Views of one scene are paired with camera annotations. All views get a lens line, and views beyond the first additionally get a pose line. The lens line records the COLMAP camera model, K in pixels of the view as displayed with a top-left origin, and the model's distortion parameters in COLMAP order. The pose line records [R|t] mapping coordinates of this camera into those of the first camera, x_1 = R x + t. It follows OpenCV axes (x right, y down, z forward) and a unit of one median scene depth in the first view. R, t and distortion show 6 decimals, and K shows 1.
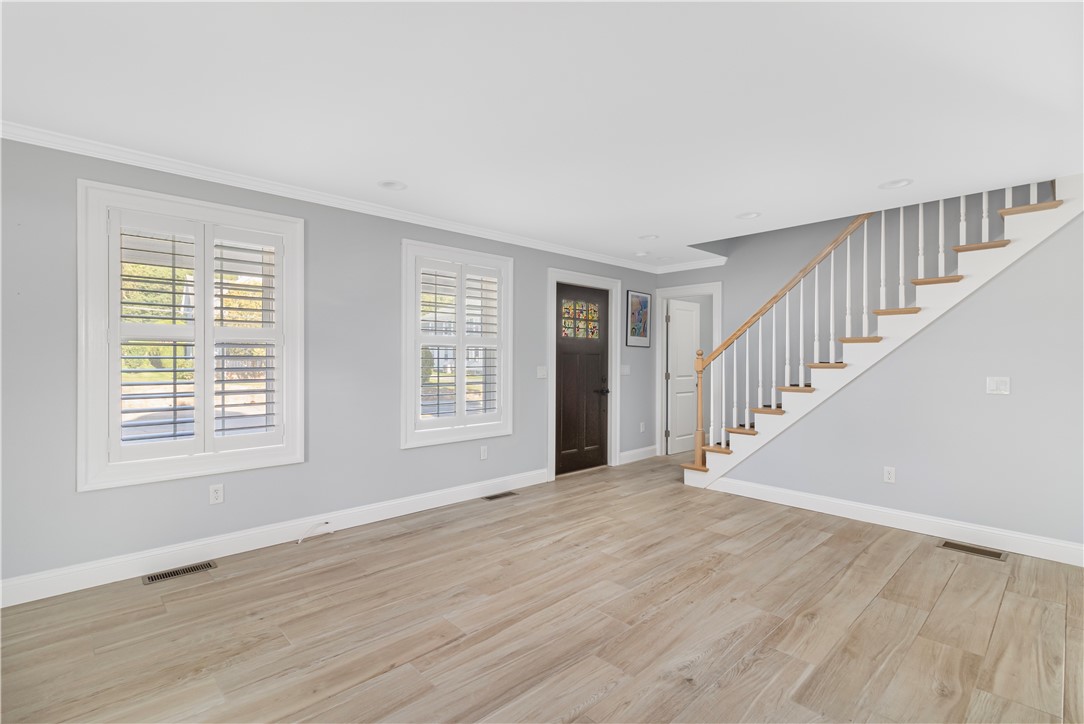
lens RADIAL K [[505.4, 0, 548.5], [0, 505.4, 363.7], [0, 0, 1]] dist [-0.001808, 0.000041]
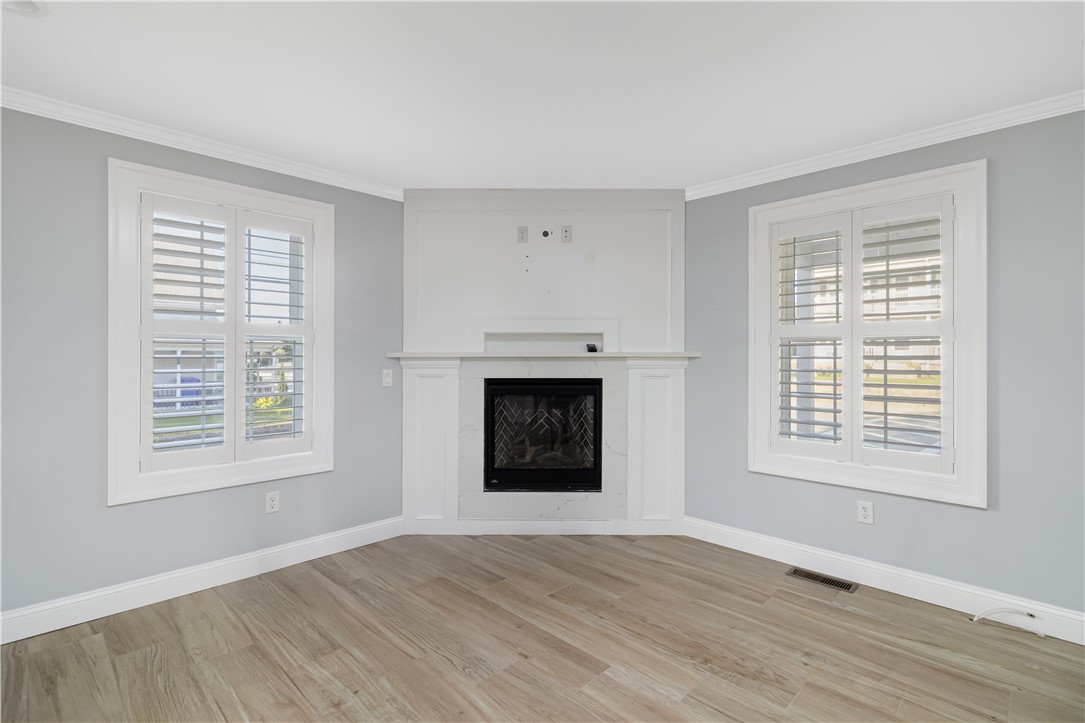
lens RADIAL K [[505.8, 0, 548.3], [0, 505.8, 358.0], [0, 0, 1]] dist [-0.001808, 0.000041]
pose [[0.034291, 0.000388, -0.999412, 0.233465], [-0.015036, 0.999887, -0.000128, -0.003918], [0.999299, 0.015031, 0.034293, 0.460126]]
